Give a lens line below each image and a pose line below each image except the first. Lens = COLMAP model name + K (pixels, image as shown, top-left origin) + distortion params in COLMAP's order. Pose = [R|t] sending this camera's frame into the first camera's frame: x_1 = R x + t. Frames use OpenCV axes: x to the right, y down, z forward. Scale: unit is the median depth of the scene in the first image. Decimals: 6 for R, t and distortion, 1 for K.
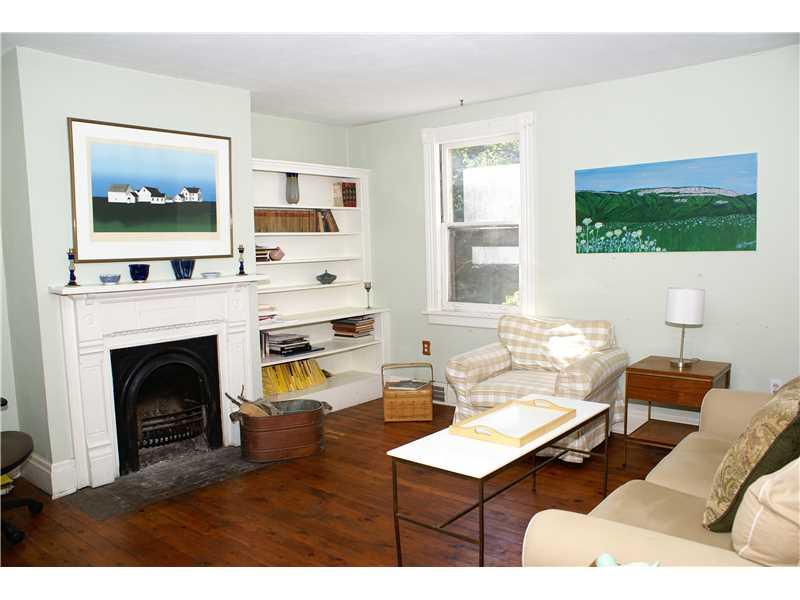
lens RADIAL K [[651.5, 0, 400.0], [0, 651.5, 300.0], [0, 0, 1]] dist [-0.059404, 0.017185]
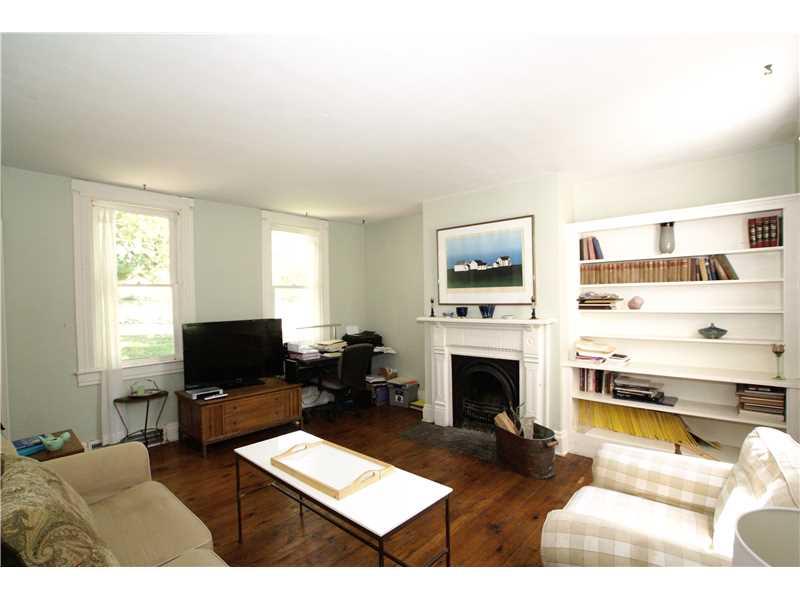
lens RADIAL K [[395.4, 0, 394.3], [0, 395.4, 307.2], [0, 0, 1]] dist [-0.022476, 0.000054]
pose [[-0.041332, 0.045377, -0.998115, 0.605108], [-0.070693, 0.996332, 0.048223, -0.087559], [0.996641, 0.072553, -0.037972, 0.819623]]
